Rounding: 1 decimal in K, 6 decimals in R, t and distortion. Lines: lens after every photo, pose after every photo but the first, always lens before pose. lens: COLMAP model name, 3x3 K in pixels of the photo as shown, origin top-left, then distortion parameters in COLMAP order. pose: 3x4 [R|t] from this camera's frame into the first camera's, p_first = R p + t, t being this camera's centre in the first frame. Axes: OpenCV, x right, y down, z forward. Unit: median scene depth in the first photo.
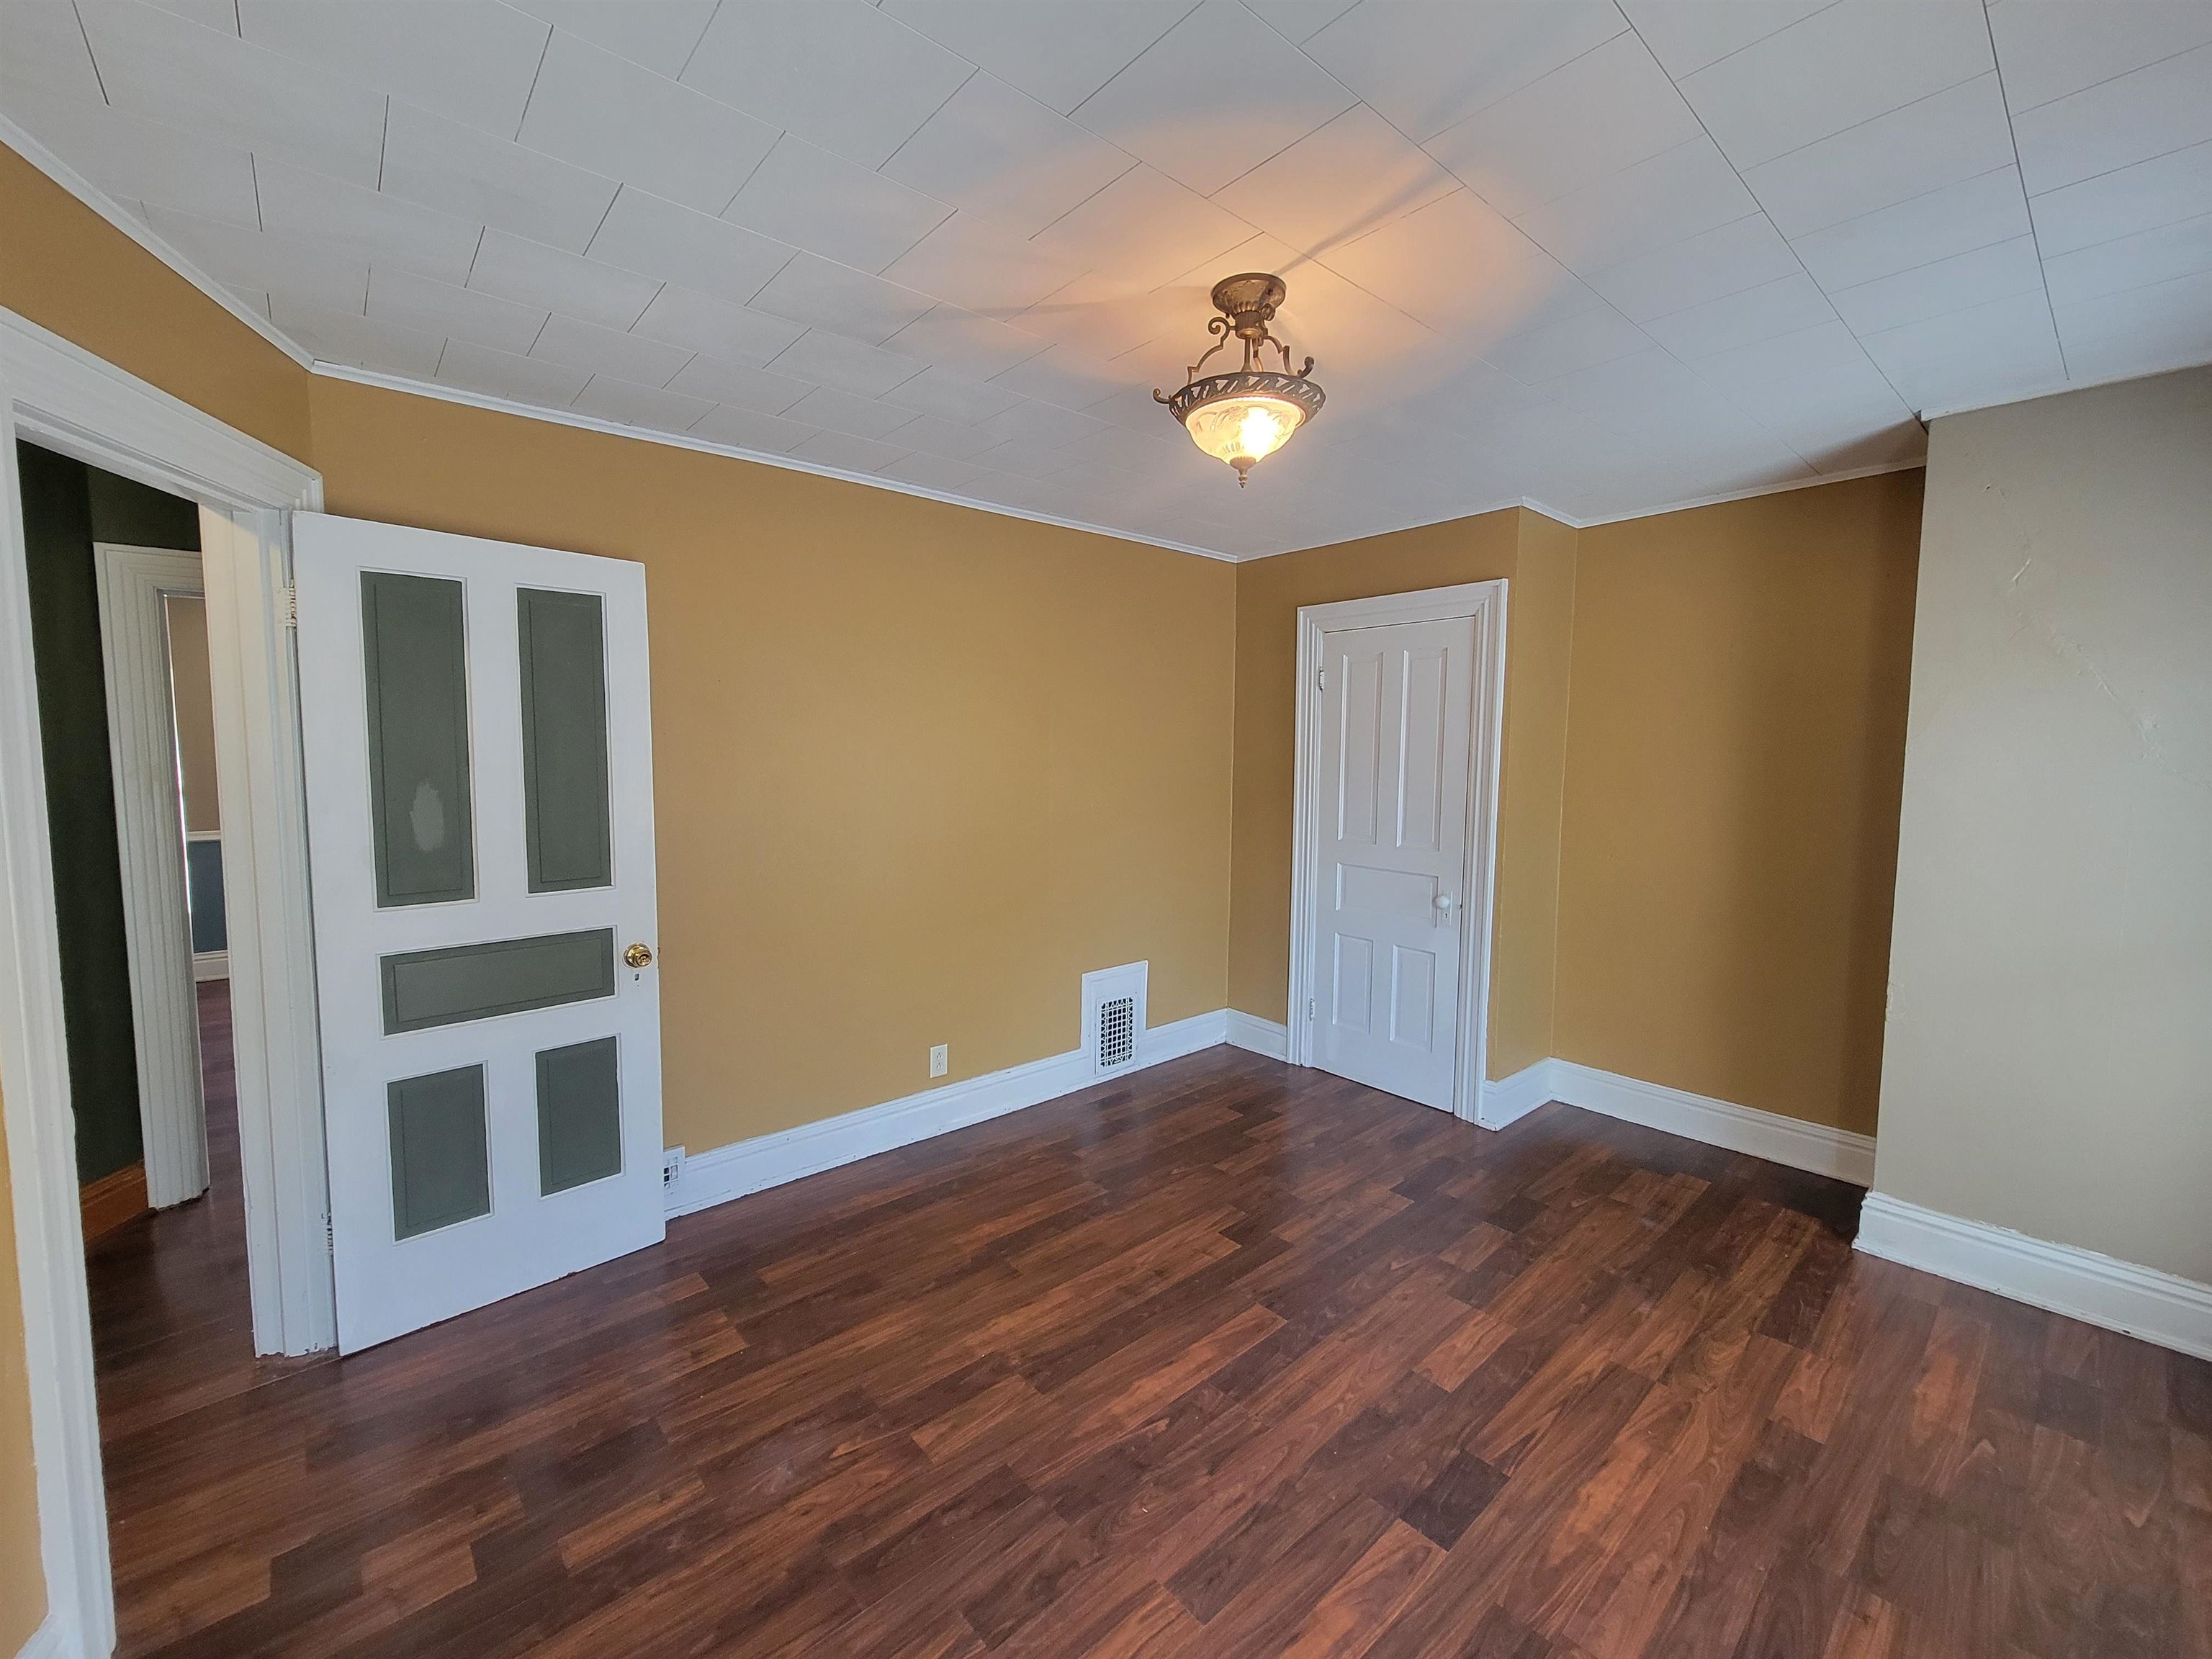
lens RADIAL K [[899.5, 0, 1104.4], [0, 899.5, 822.5], [0, 0, 1]] dist [0.006743, -0.004475]
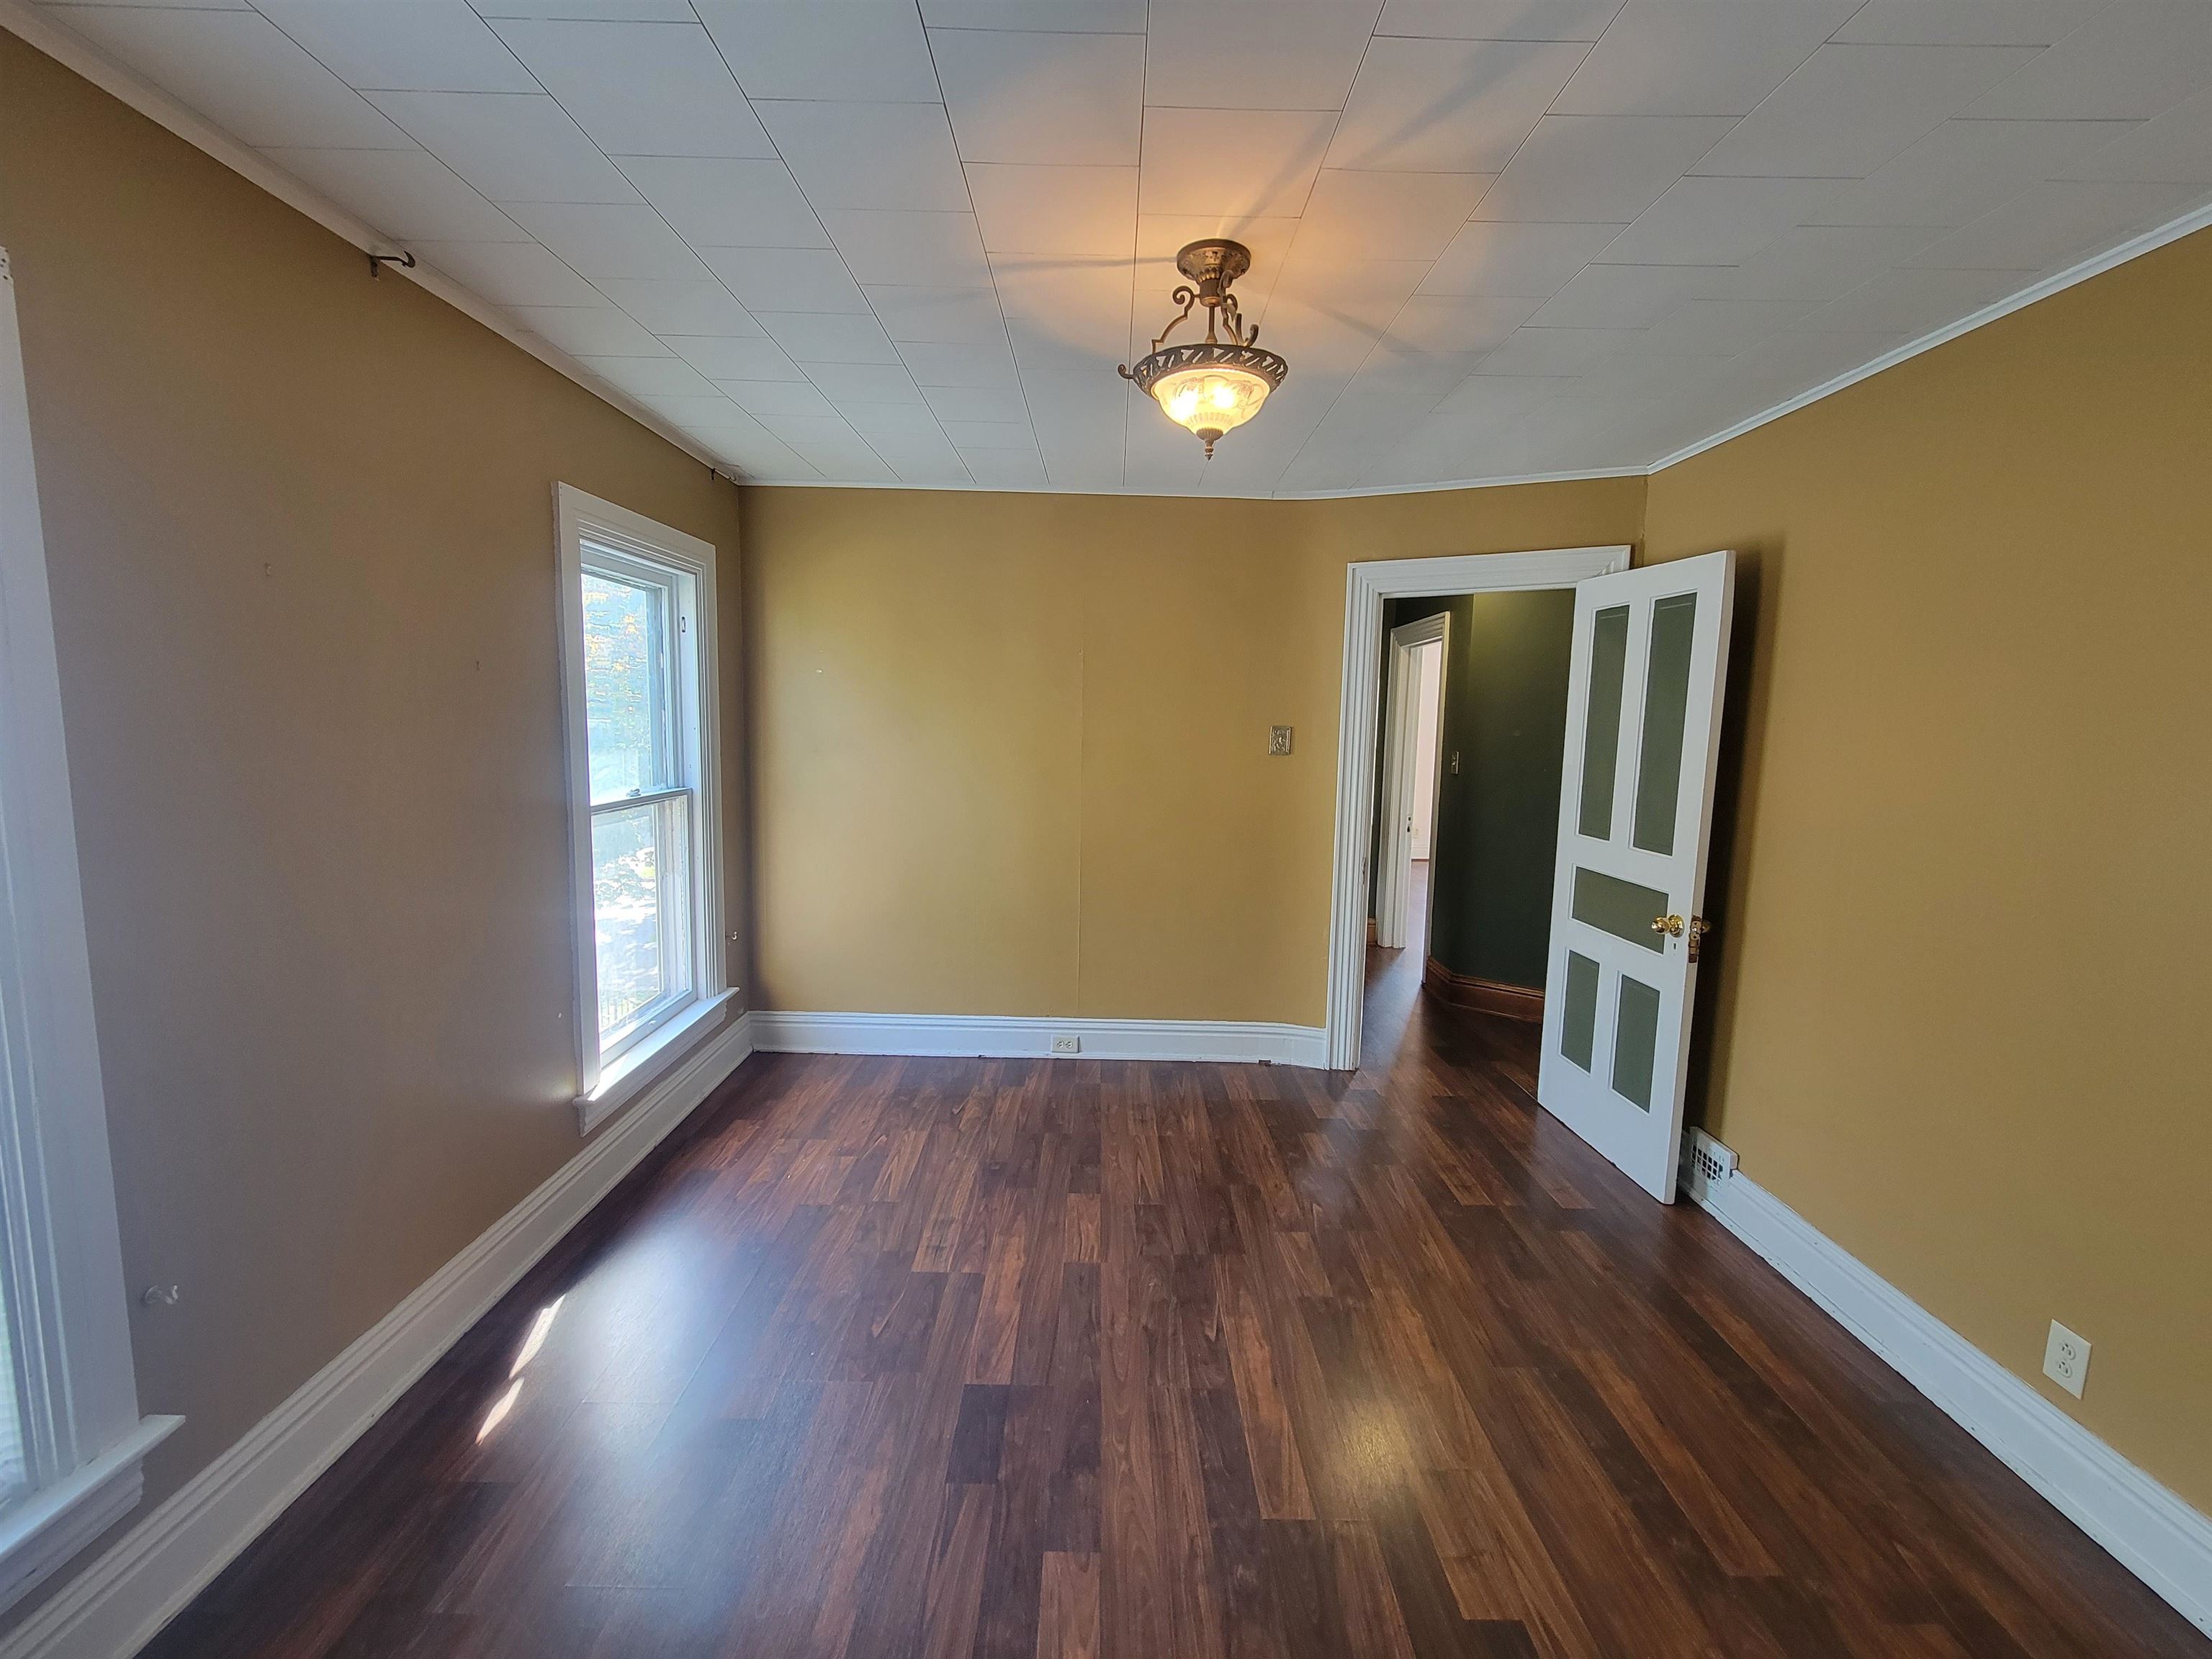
lens RADIAL K [[899.5, 0, 1110.4], [0, 899.5, 823.9], [0, 0, 1]] dist [0.006743, -0.004475]
pose [[-0.657656, 0.075301, -0.749546, 0.850065], [-0.089144, 0.980221, 0.176690, -0.120015], [0.748026, 0.183019, -0.637935, 1.373017]]
